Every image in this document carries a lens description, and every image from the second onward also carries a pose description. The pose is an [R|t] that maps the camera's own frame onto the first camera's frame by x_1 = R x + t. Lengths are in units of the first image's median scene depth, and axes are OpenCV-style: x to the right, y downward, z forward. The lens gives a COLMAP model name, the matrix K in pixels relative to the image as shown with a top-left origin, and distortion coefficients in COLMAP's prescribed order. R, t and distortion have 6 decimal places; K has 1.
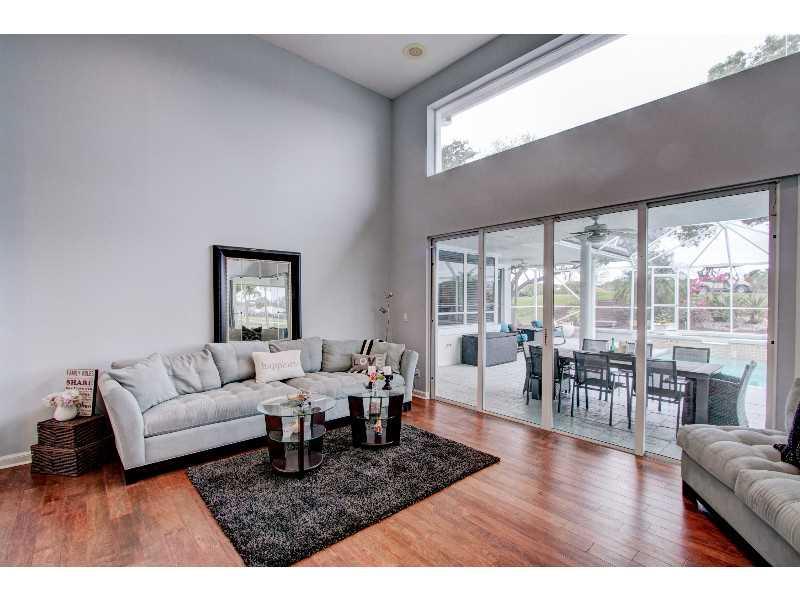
lens RADIAL K [[374.0, 0, 394.9], [0, 374.0, 301.6], [0, 0, 1]] dist [-0.015339, 0.002442]
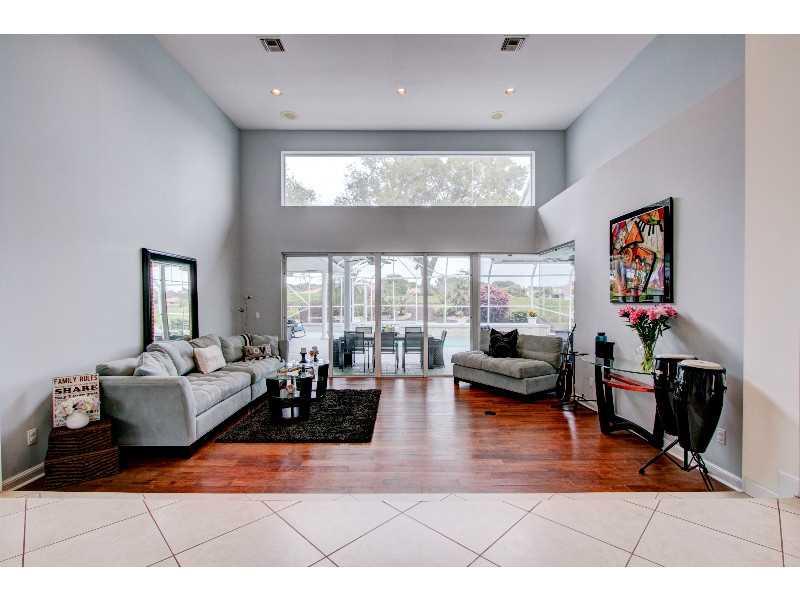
lens RADIAL K [[374.0, 0, 405.9], [0, 374.0, 303.9], [0, 0, 1]] dist [-0.015339, 0.002442]
pose [[0.638389, -0.008490, 0.769667, -0.714441], [0.005843, 0.999964, 0.006184, -0.001567], [-0.769692, 0.000550, 0.638415, -0.176110]]
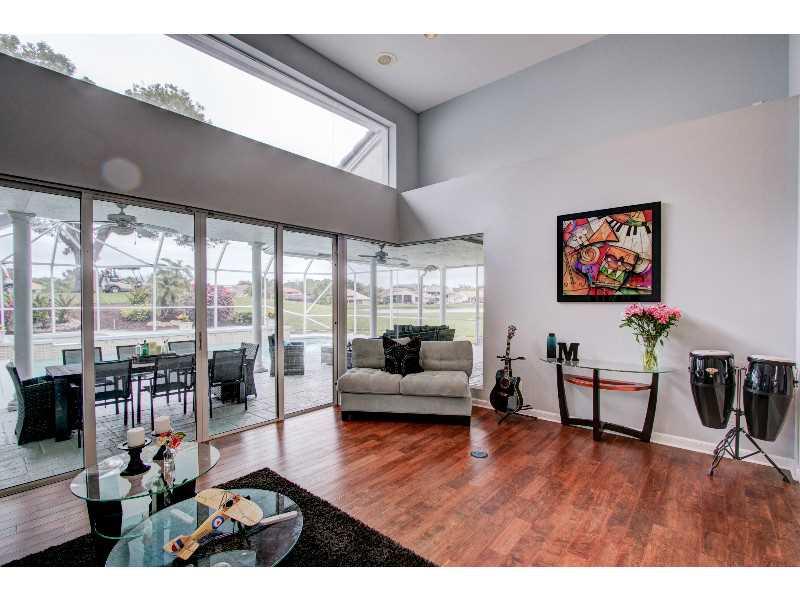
lens RADIAL K [[374.0, 0, 400.0], [0, 374.0, 300.4], [0, 0, 1]] dist [-0.015339, 0.002442]
pose [[-0.141615, -0.002104, 0.989920, -0.492792], [0.004188, 0.999988, 0.002725, -0.003752], [-0.989913, 0.004532, -0.141604, 0.561441]]
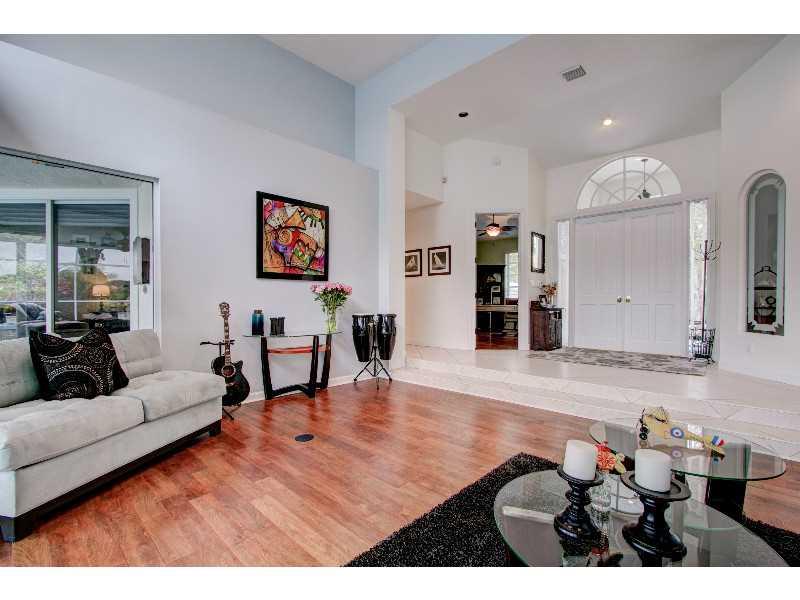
lens RADIAL K [[374.0, 0, 399.3], [0, 374.0, 299.8], [0, 0, 1]] dist [-0.015339, 0.002442]
pose [[-0.995732, -0.005509, -0.092123, 0.113895], [-0.005970, 0.999971, 0.004721, 0.051427], [0.092094, 0.005251, -0.995736, 0.990360]]
